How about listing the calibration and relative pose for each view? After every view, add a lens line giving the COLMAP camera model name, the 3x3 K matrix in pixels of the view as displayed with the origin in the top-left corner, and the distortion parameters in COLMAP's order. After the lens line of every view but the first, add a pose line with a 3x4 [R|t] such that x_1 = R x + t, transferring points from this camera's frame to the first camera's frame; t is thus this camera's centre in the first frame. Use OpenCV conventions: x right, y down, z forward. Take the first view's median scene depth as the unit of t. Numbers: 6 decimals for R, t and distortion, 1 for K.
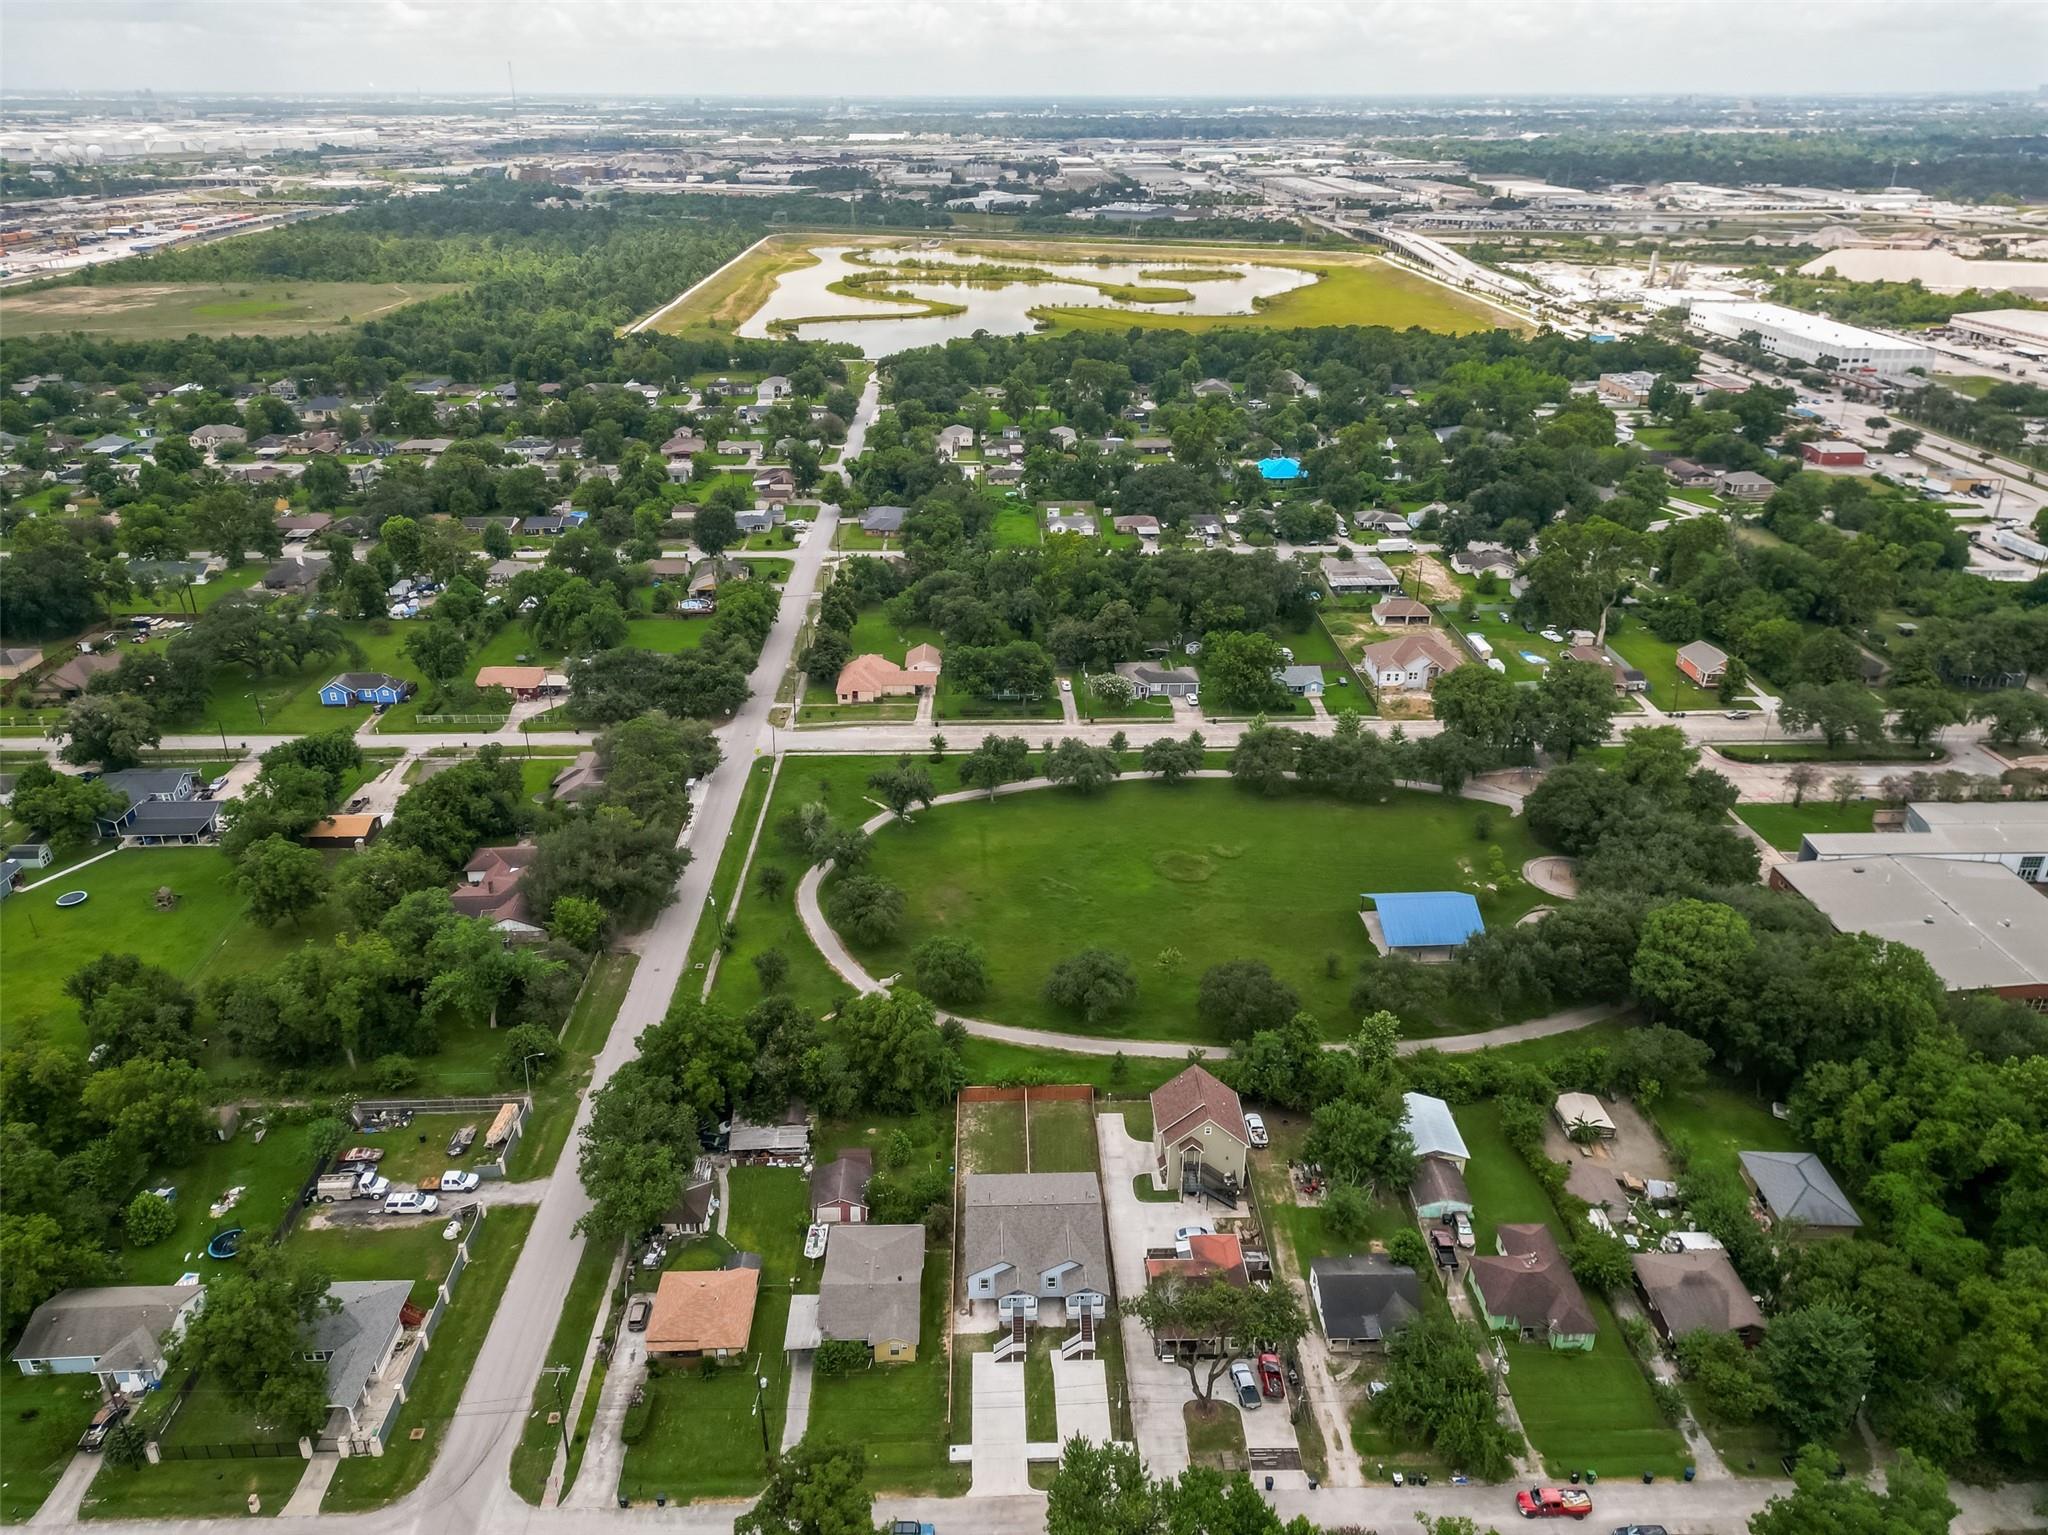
lens RADIAL K [[1428.7, 0, 1024.0], [0, 1428.7, 767.5], [0, 0, 1]] dist [0.062158, -0.060165]
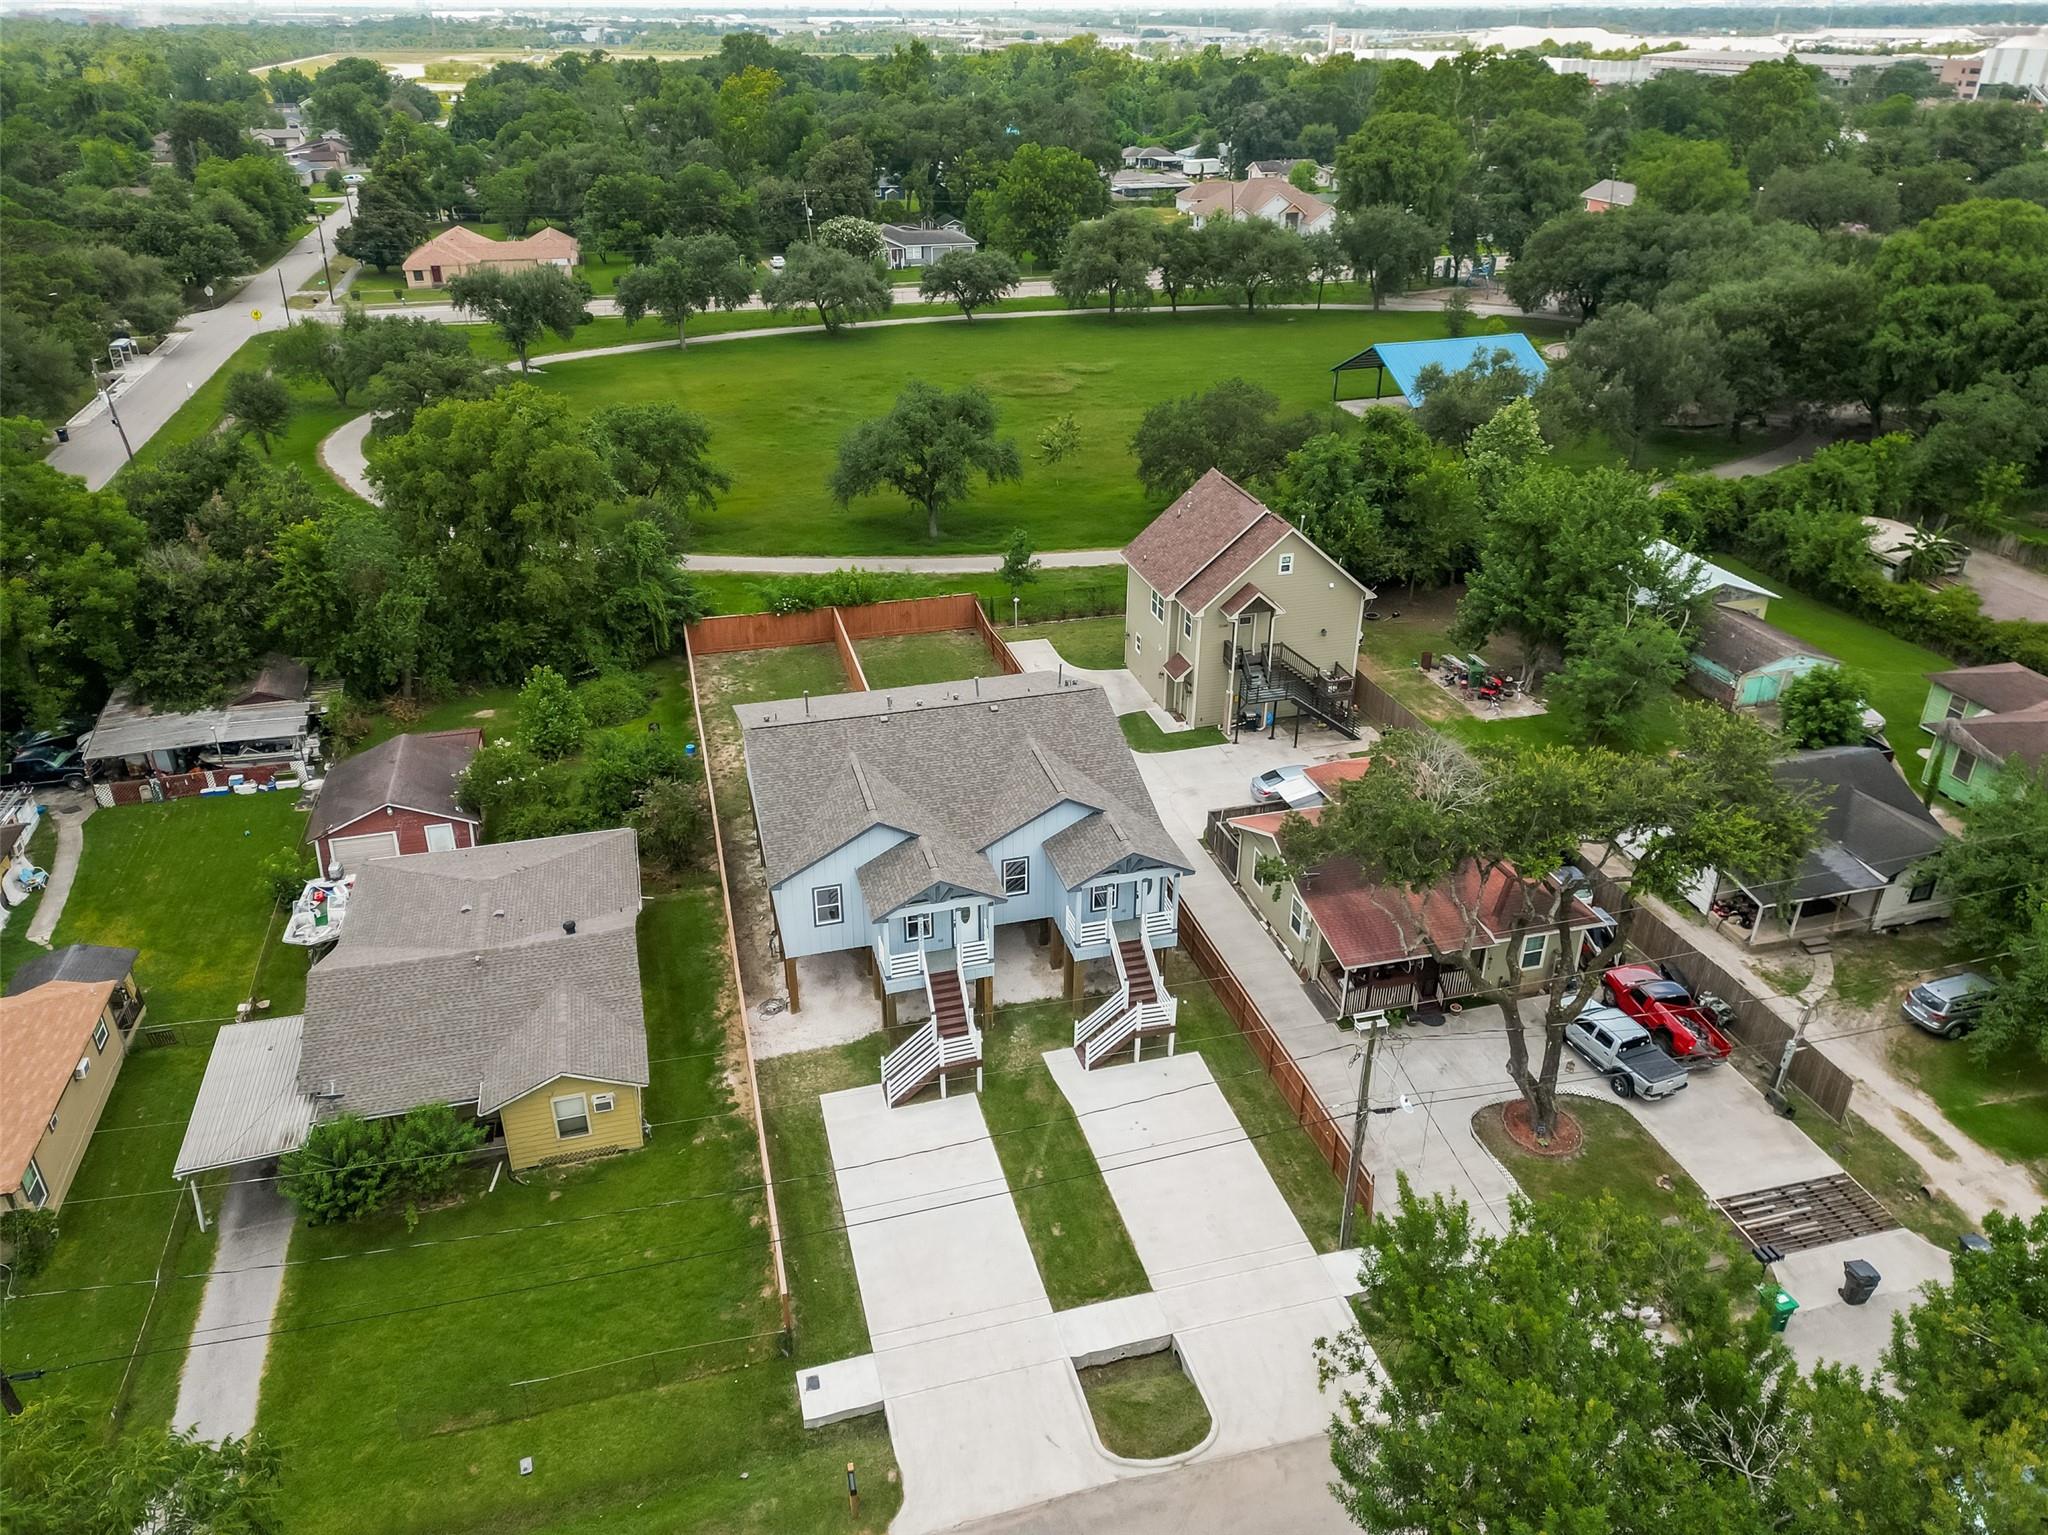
lens RADIAL K [[1428.7, 0, 1024.0], [0, 1428.7, 767.5], [0, 0, 1]] dist [0.062158, -0.060165]
pose [[0.971994, -0.111336, 0.206959, -0.046572], [0.101872, 0.993227, 0.055872, 0.296881], [-0.211778, -0.033224, 0.976753, 0.625677]]
